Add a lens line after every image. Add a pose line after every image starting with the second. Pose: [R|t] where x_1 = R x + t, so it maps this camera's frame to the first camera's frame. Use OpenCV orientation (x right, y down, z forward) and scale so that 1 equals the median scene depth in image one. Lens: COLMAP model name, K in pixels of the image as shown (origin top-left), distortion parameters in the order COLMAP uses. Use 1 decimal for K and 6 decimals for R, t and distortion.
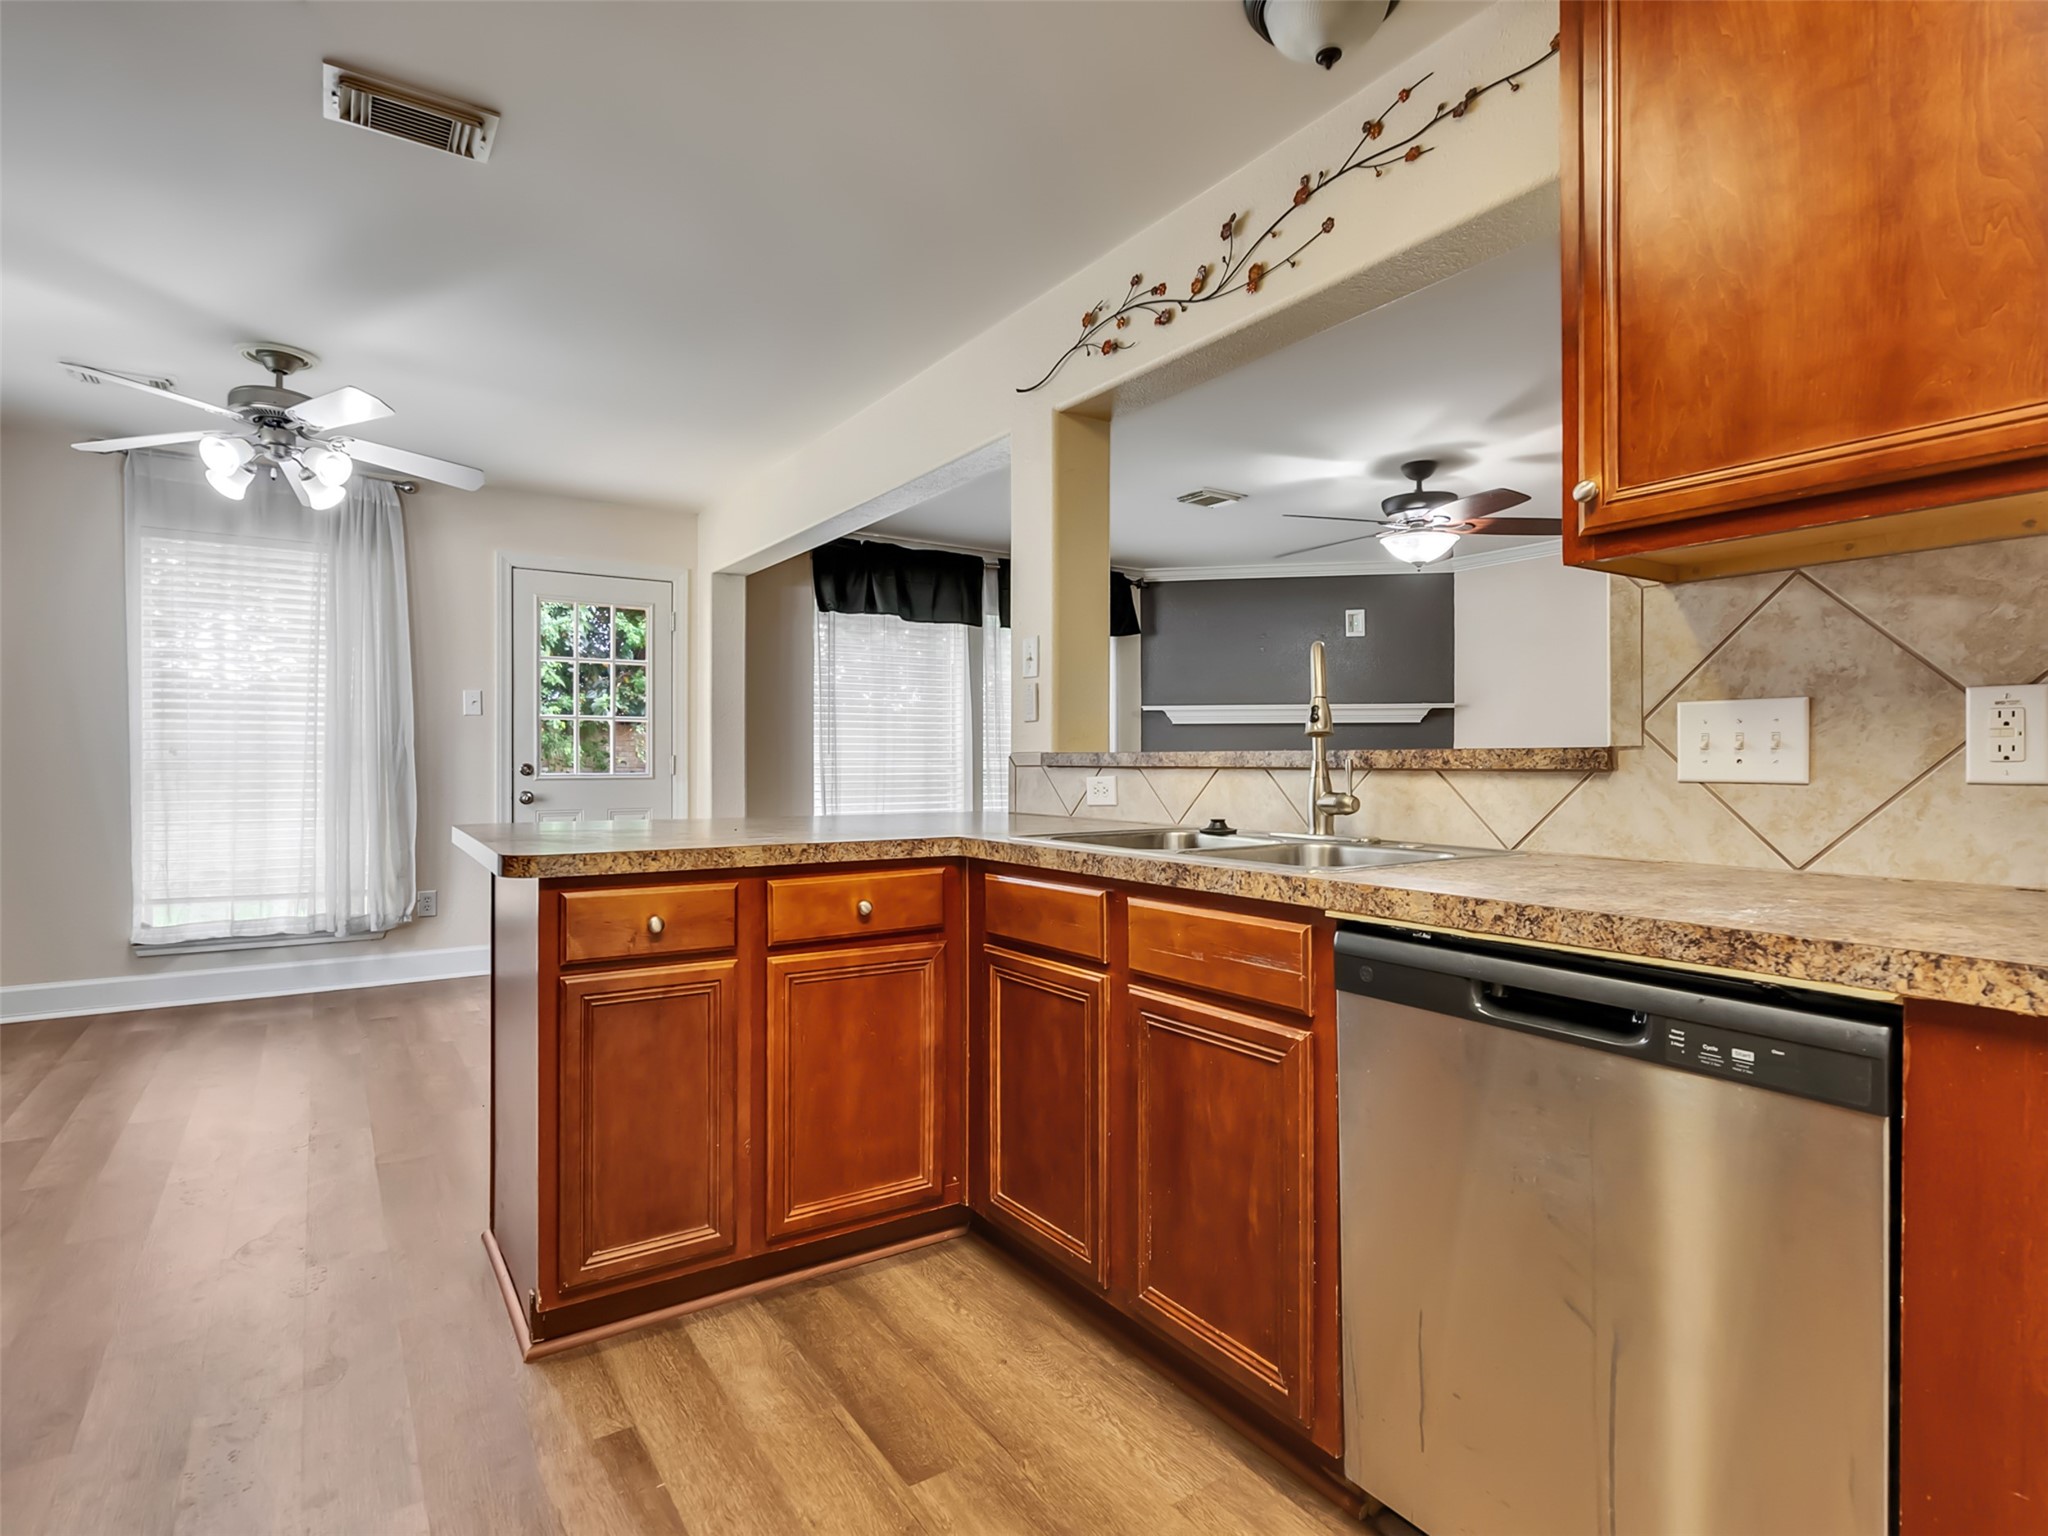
lens RADIAL K [[1046.7, 0, 1006.2], [0, 1046.7, 761.0], [0, 0, 1]] dist [-0.002950, 0.002027]
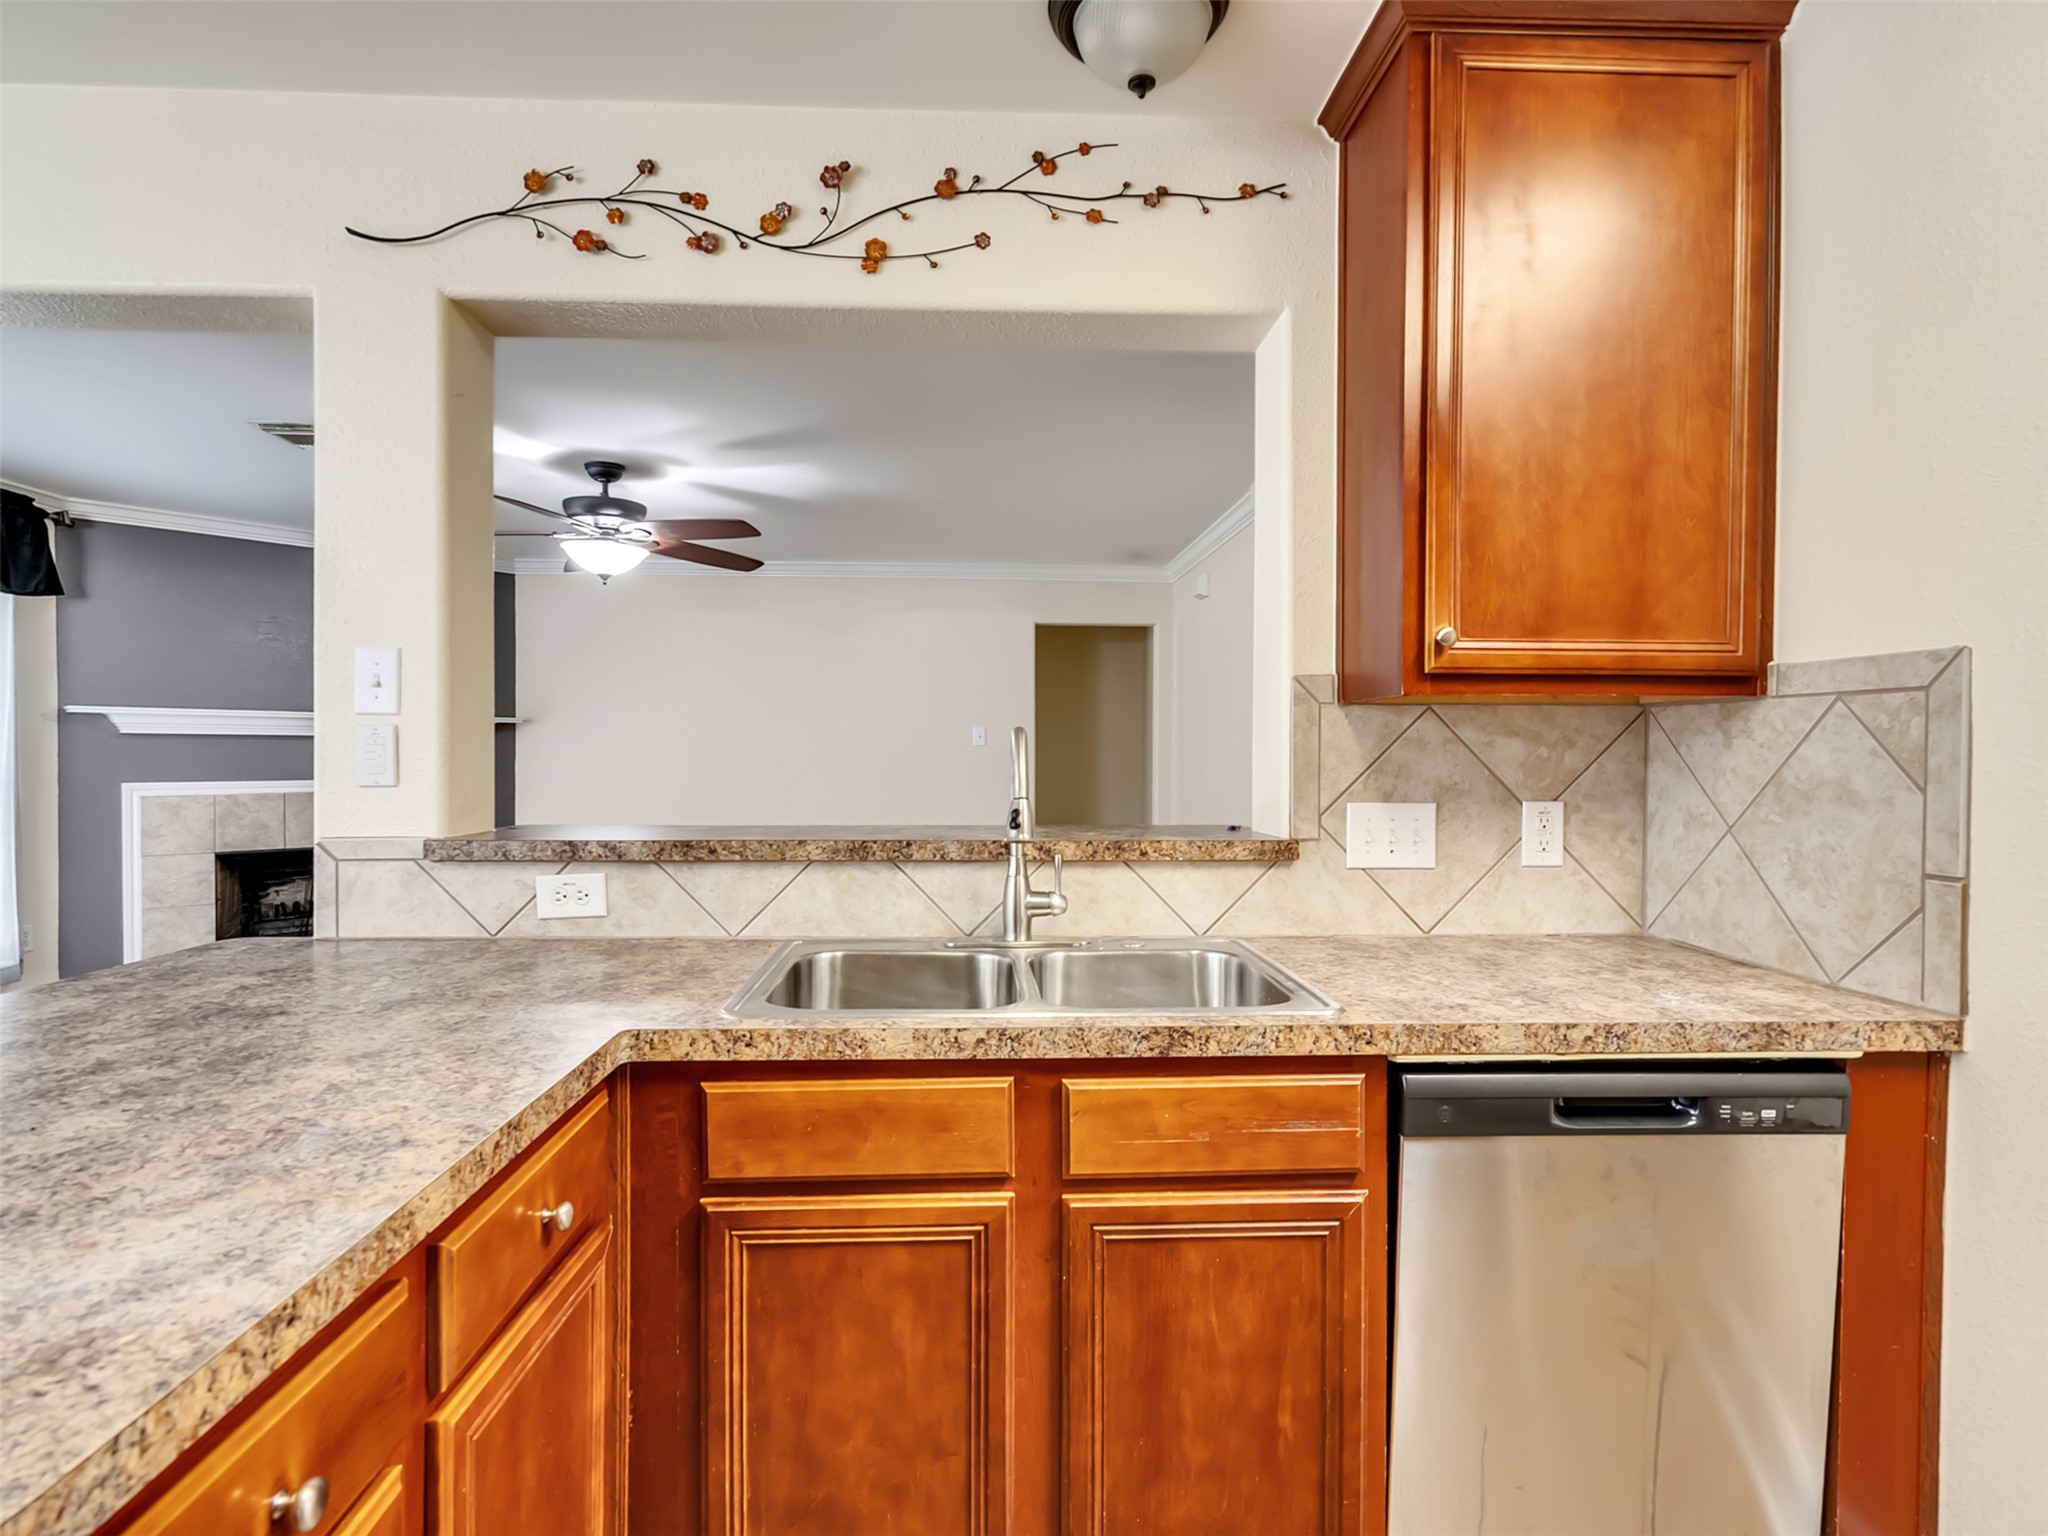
lens RADIAL K [[1046.7, 0, 1014.9], [0, 1046.7, 763.6], [0, 0, 1]] dist [-0.002950, 0.002027]
pose [[0.515545, -0.005065, 0.856847, -0.569075], [-0.003720, 0.999960, 0.008149, -0.106290], [-0.856854, -0.007389, 0.515506, 0.684767]]
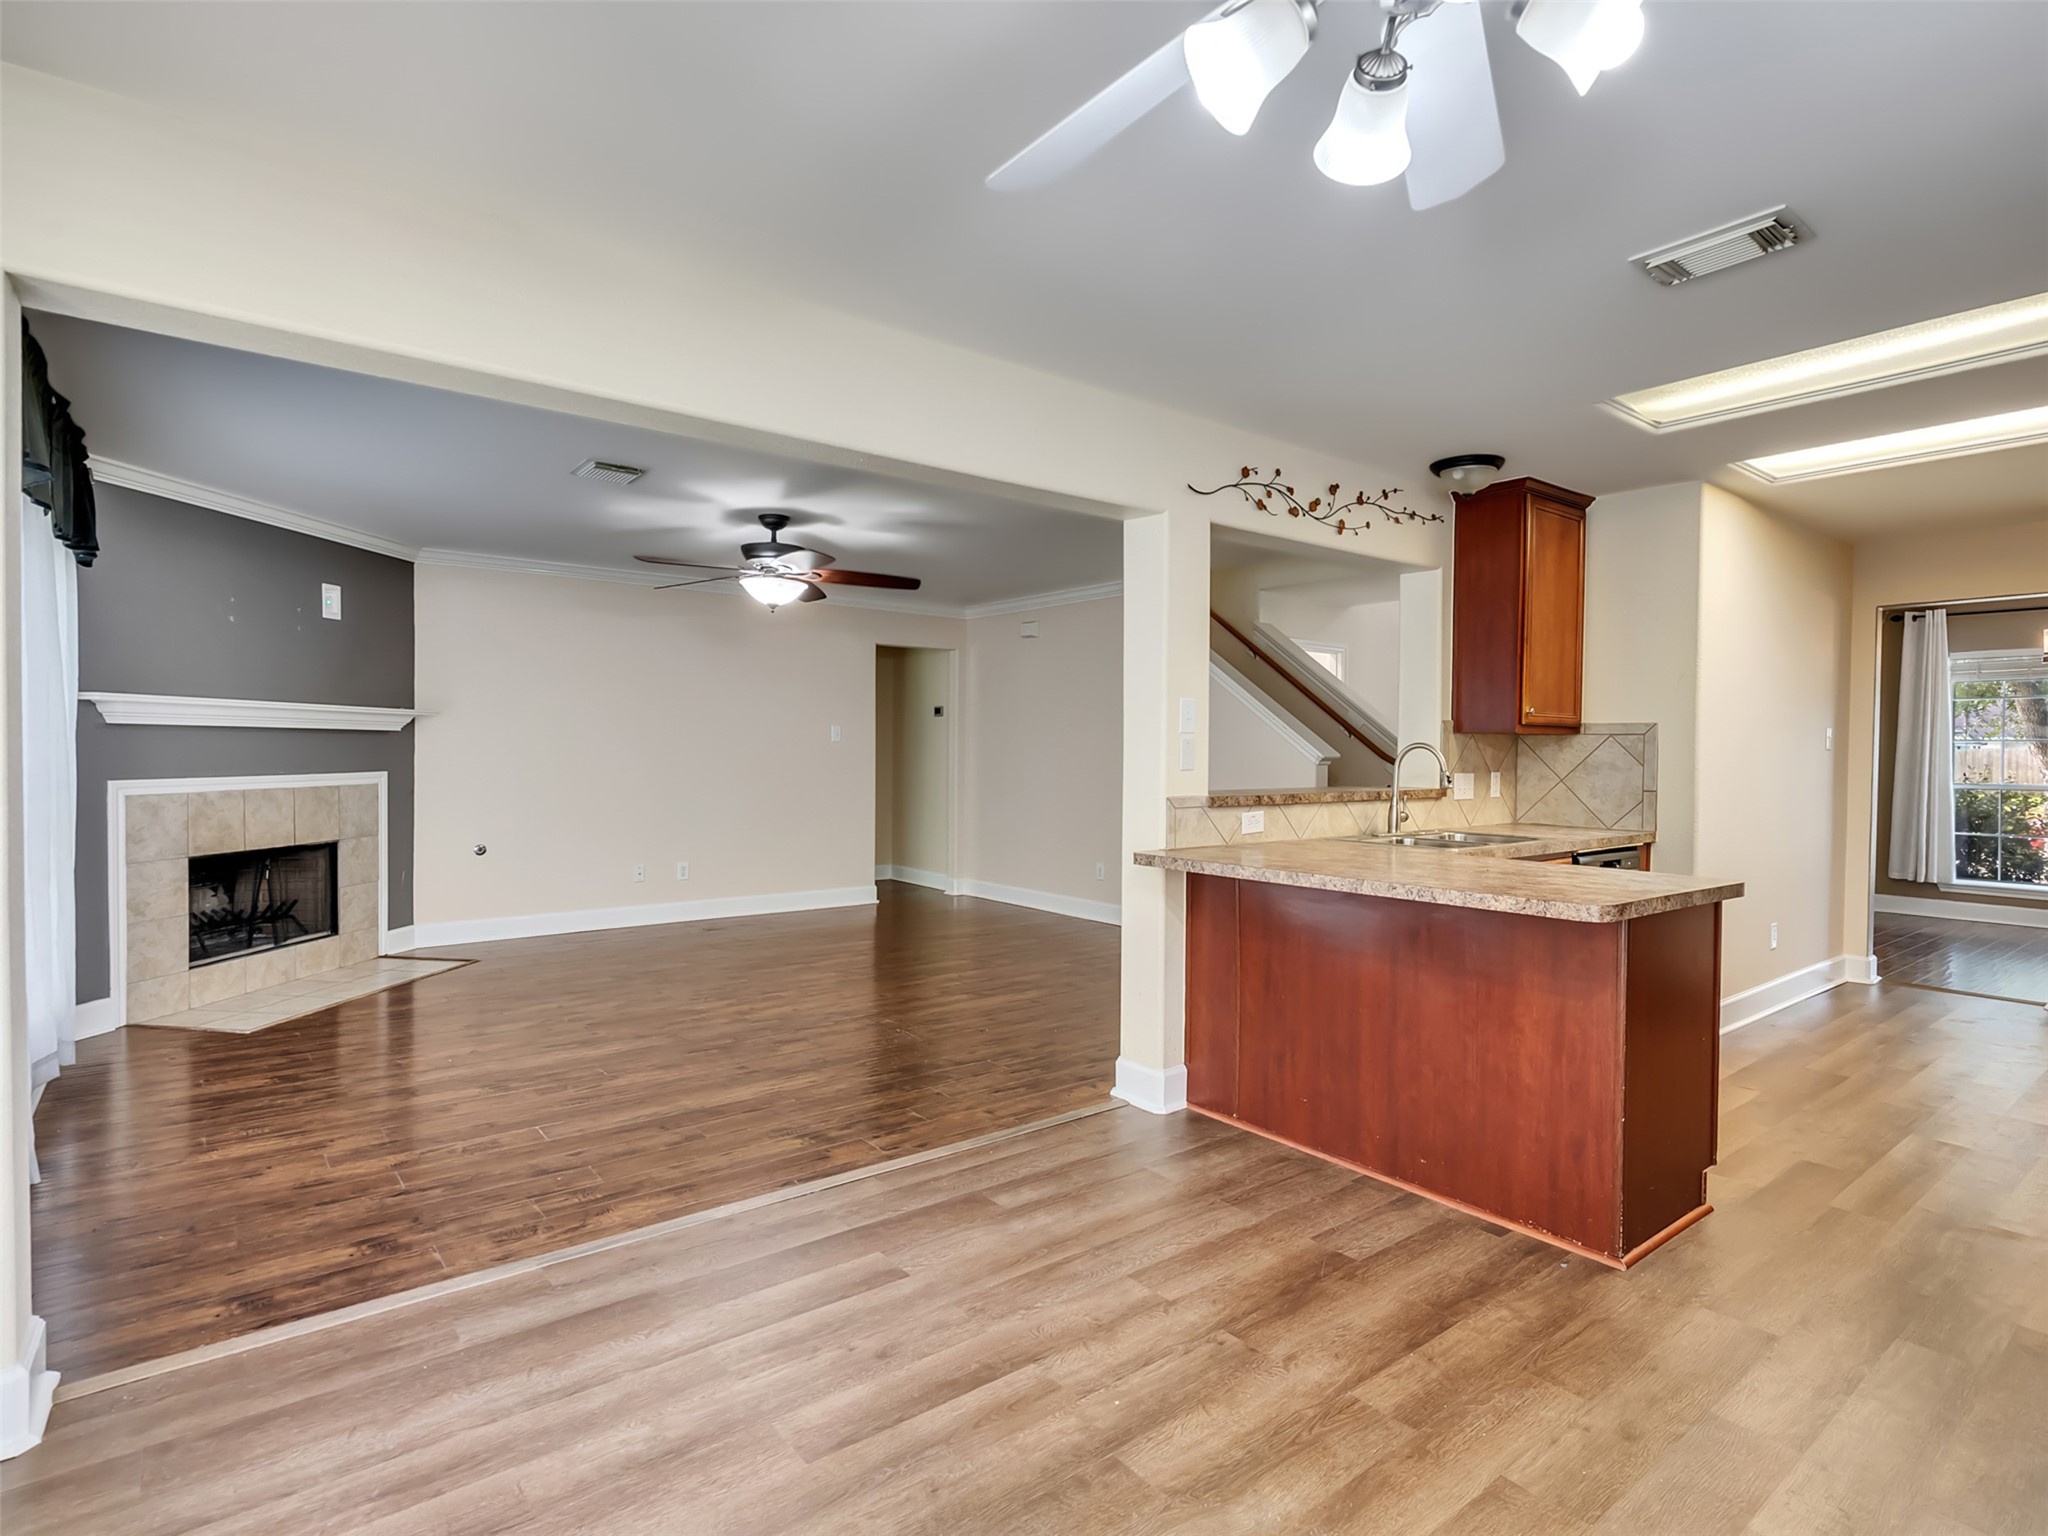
lens RADIAL K [[1046.7, 0, 1013.3], [0, 1046.7, 767.6], [0, 0, 1]] dist [-0.002950, 0.002027]
pose [[-0.082779, -0.018505, 0.996396, -2.121009], [-0.007215, 0.999813, 0.017969, -0.112633], [-0.996542, -0.005701, -0.082897, 2.405148]]
